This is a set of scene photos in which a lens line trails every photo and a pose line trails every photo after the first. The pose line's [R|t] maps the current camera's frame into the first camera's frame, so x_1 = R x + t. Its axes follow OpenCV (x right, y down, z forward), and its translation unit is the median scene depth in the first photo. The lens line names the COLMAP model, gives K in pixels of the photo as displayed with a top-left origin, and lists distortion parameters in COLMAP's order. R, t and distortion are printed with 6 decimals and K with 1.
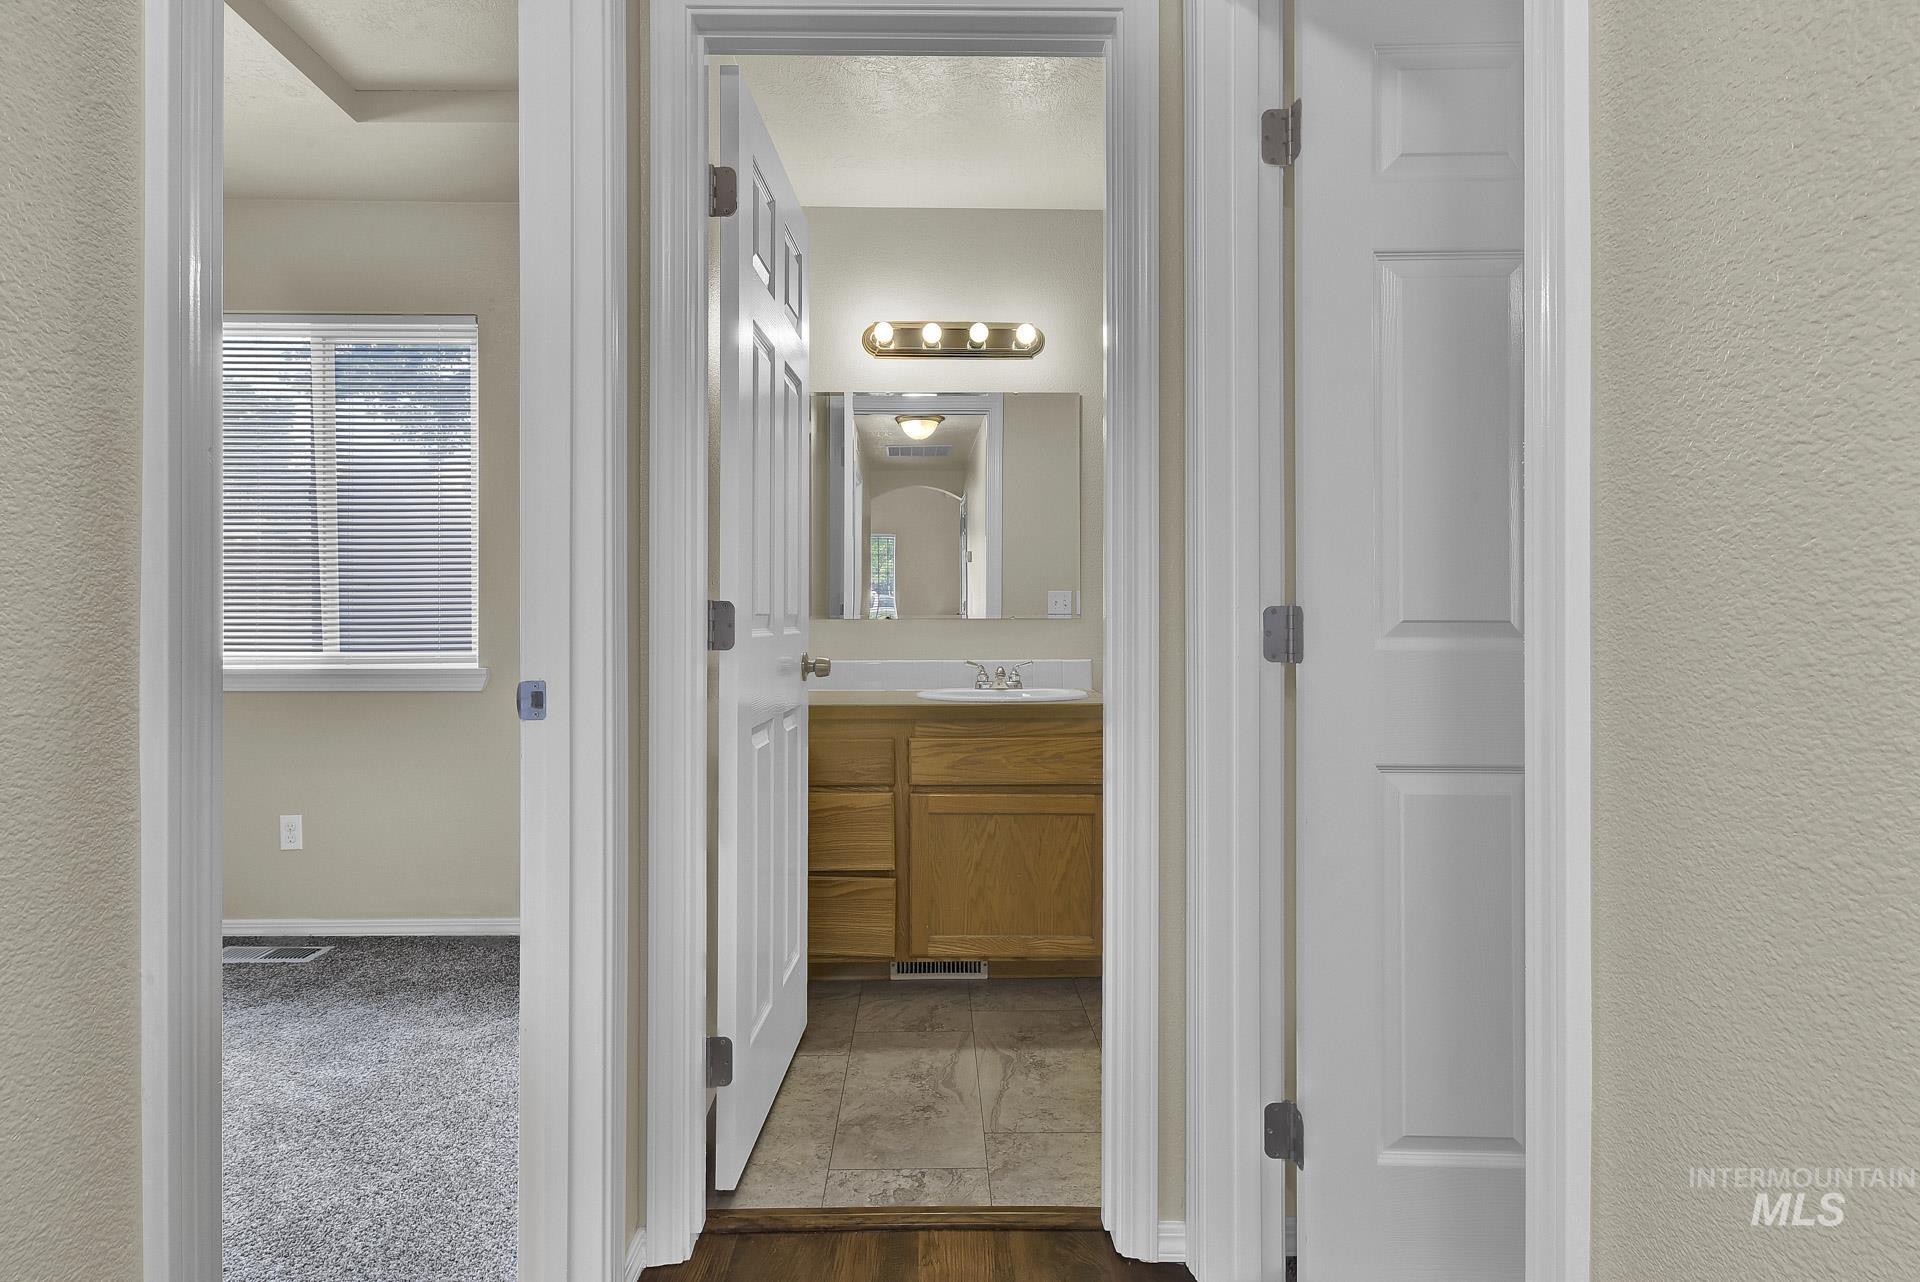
lens RADIAL K [[880.9, 0, 954.7], [0, 880.9, 629.3], [0, 0, 1]] dist [0.000938, 0.000370]
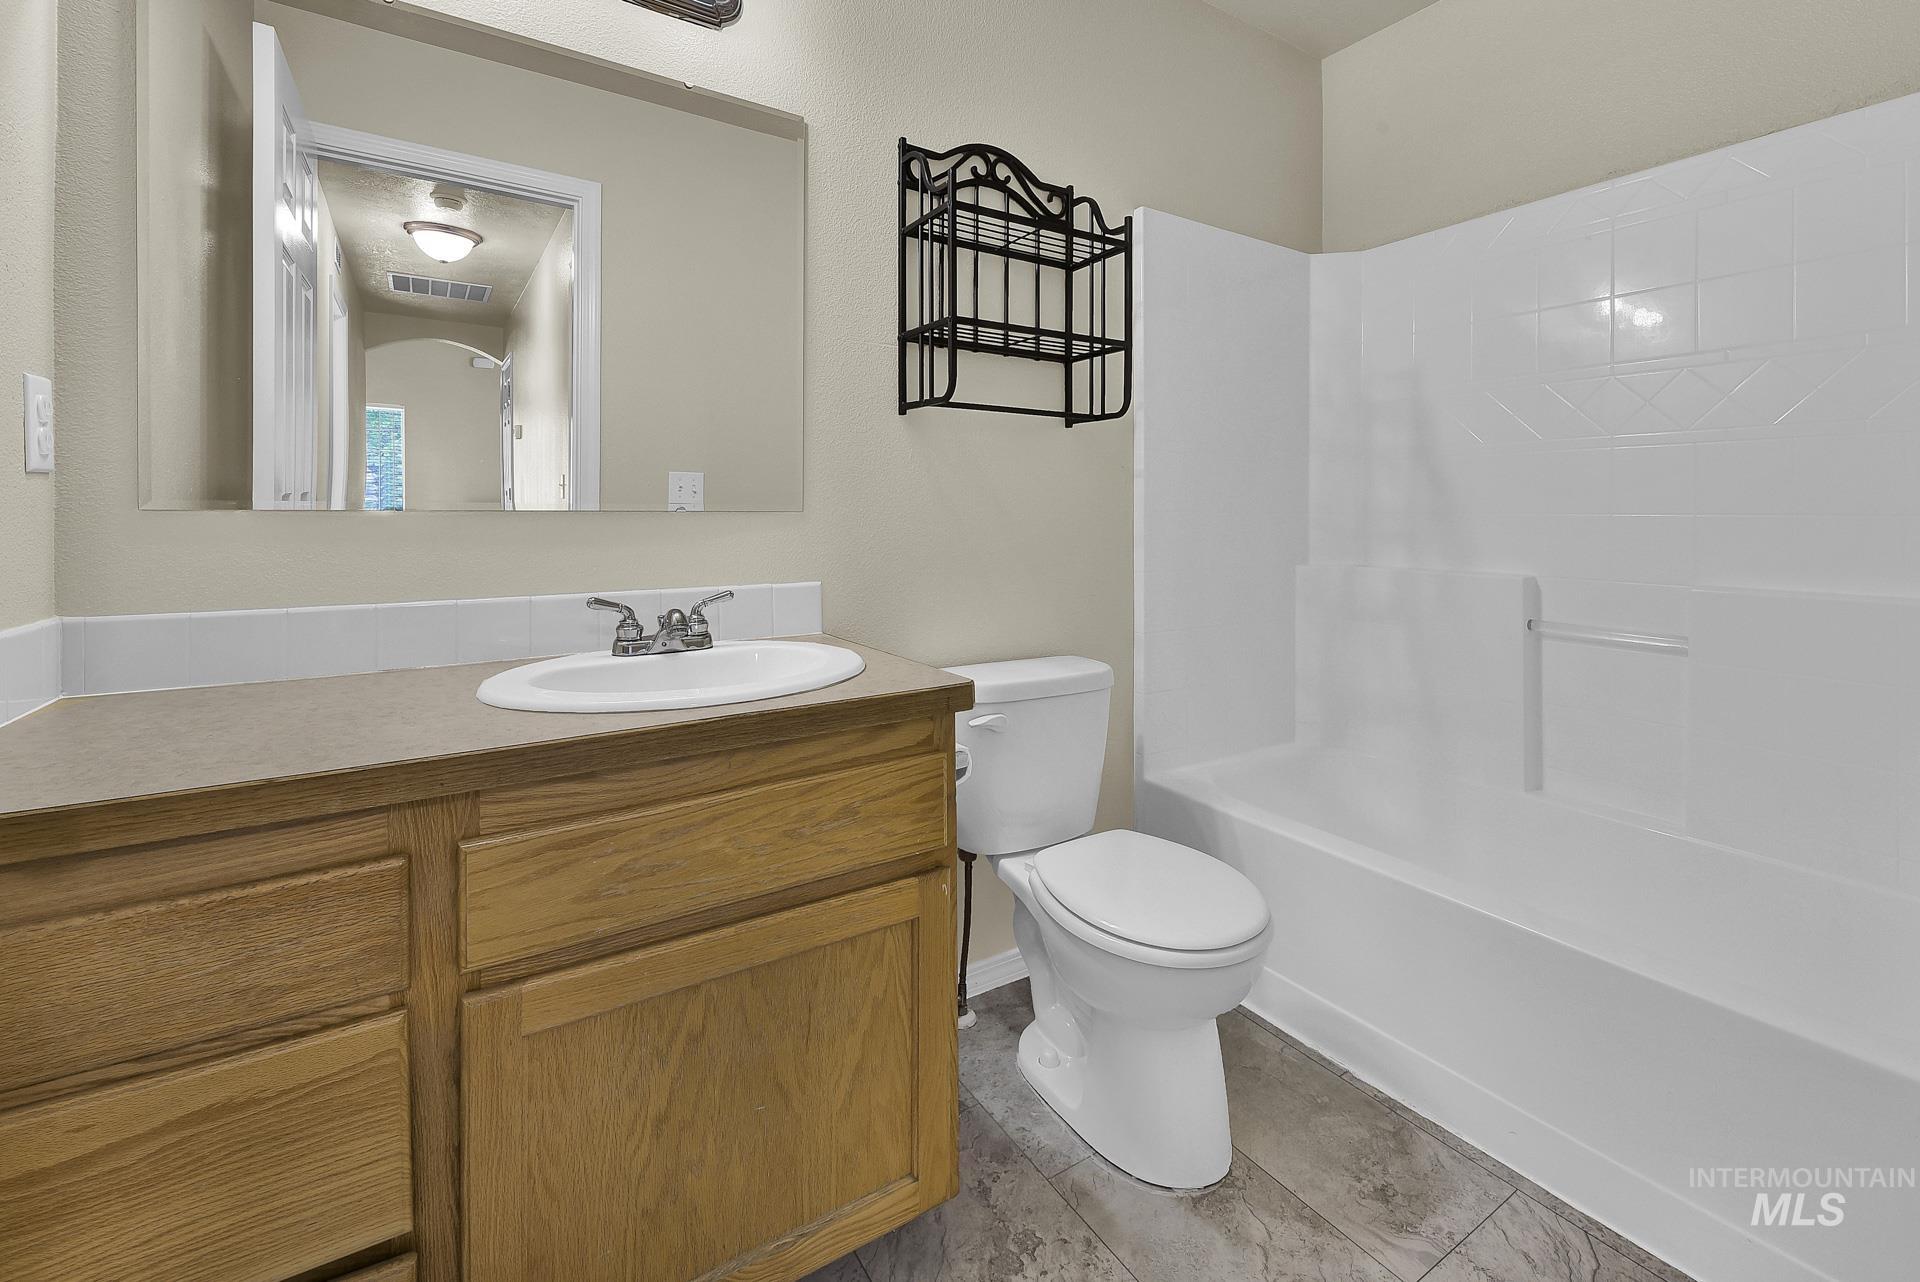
lens RADIAL K [[798.0, 0, 951.8], [0, 798.0, 515.5], [0, 0, 1]] dist [0.003427, -0.000159]
pose [[0.861653, -0.007121, 0.507449, -0.042687], [0.009493, 0.999953, -0.002086, -0.006971], [-0.507410, 0.006615, 0.861680, 0.614449]]
